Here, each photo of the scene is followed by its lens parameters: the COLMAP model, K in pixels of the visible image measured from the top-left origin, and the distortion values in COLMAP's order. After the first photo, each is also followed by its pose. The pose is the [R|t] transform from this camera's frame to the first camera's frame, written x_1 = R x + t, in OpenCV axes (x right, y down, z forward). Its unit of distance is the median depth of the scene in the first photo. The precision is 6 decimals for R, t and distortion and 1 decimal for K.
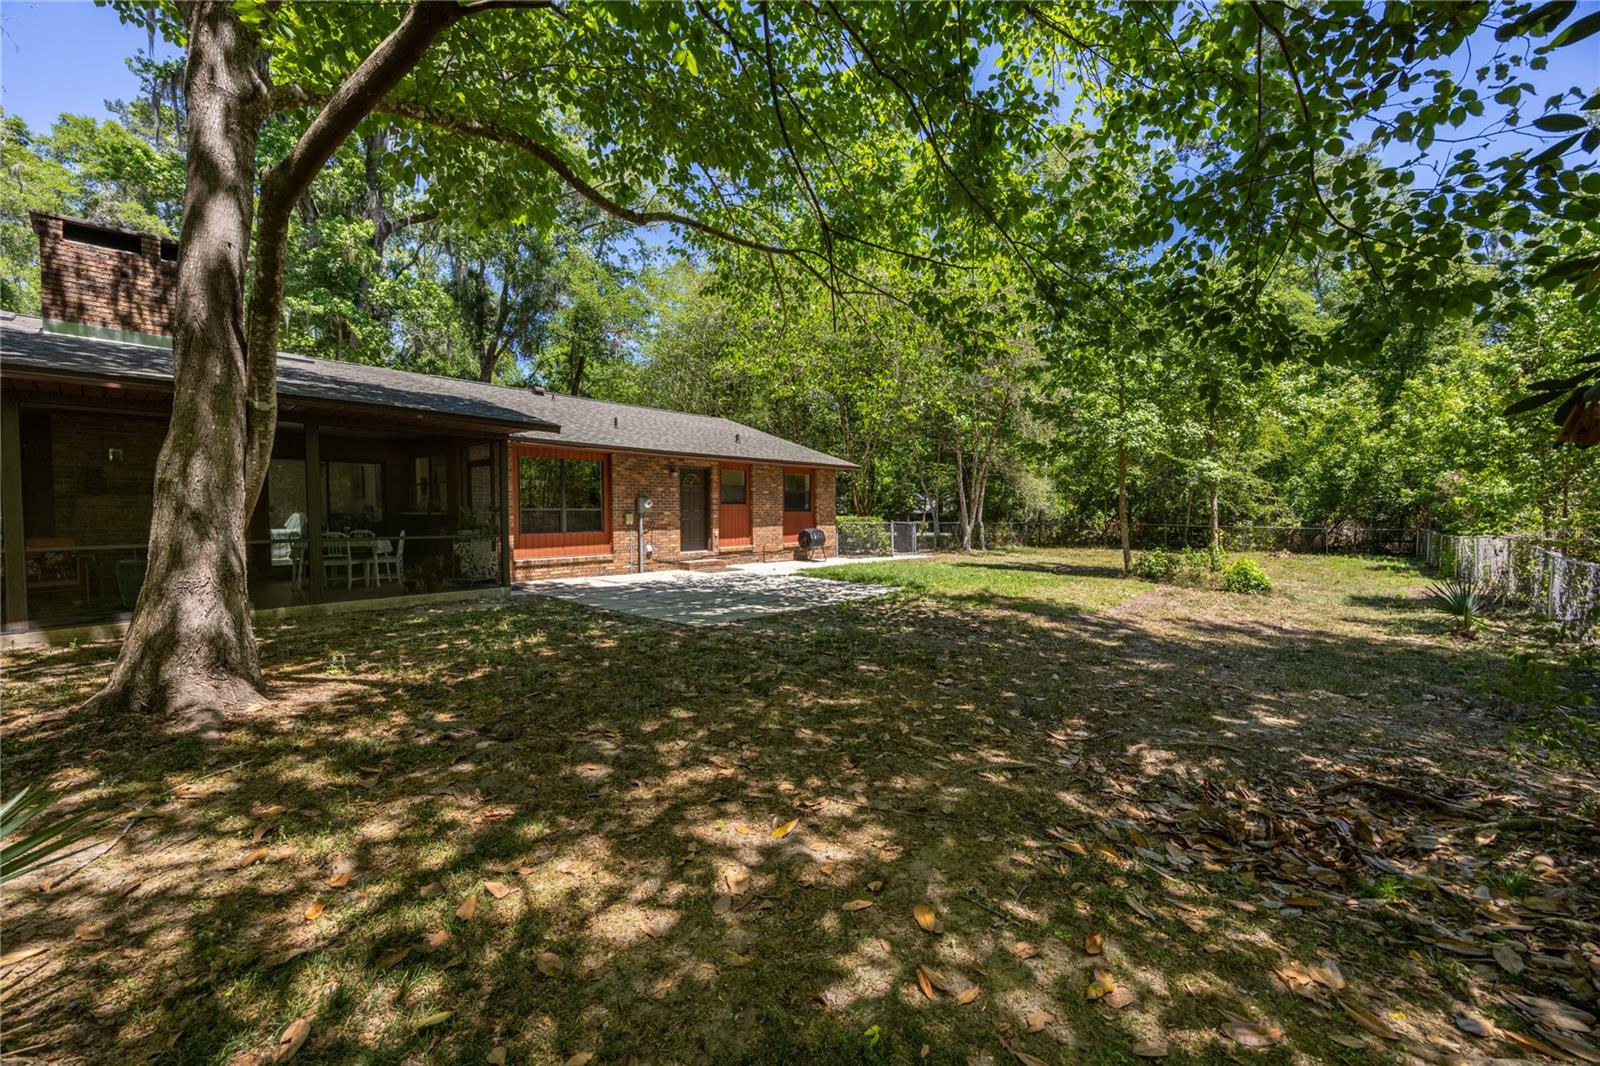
lens RADIAL K [[613.8, 0, 796.8], [0, 613.8, 532.3], [0, 0, 1]] dist [0.005825, -0.001600]
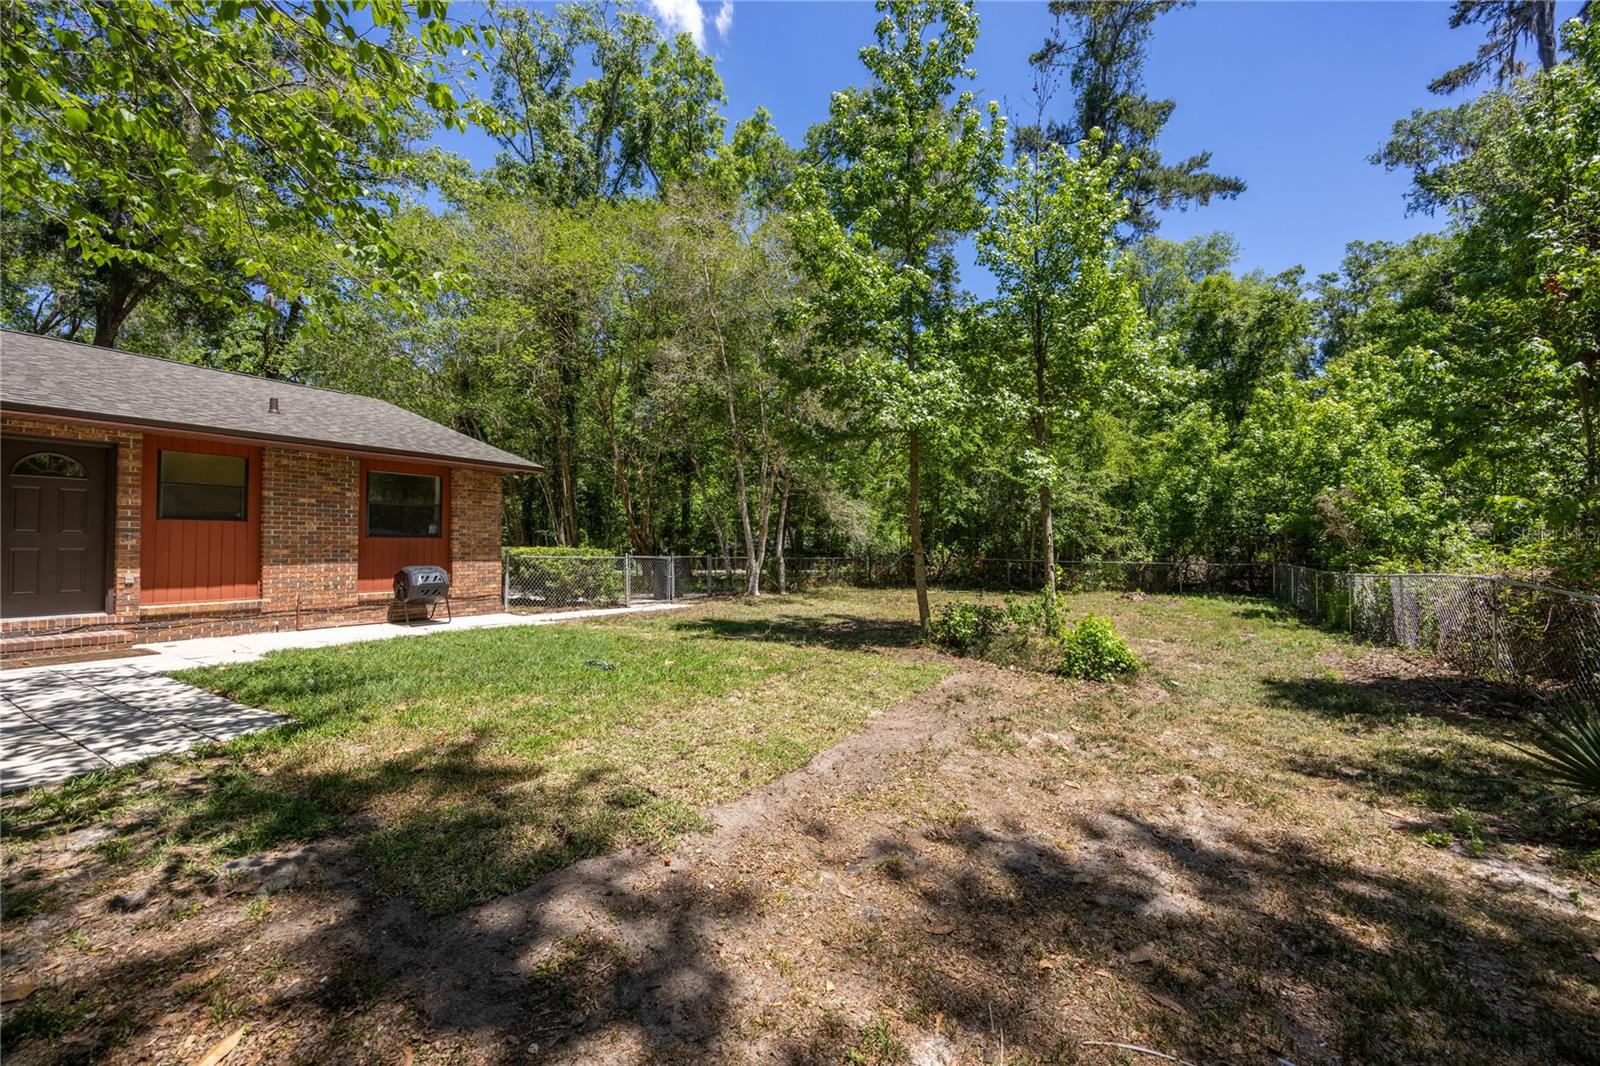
lens RADIAL K [[613.8, 0, 799.2], [0, 613.8, 534.6], [0, 0, 1]] dist [0.005825, -0.001600]
pose [[0.983486, 0.005382, 0.180904, 0.329719], [0.004655, 0.998475, -0.055013, -0.003350], [-0.180925, 0.054947, 0.981961, 0.449204]]
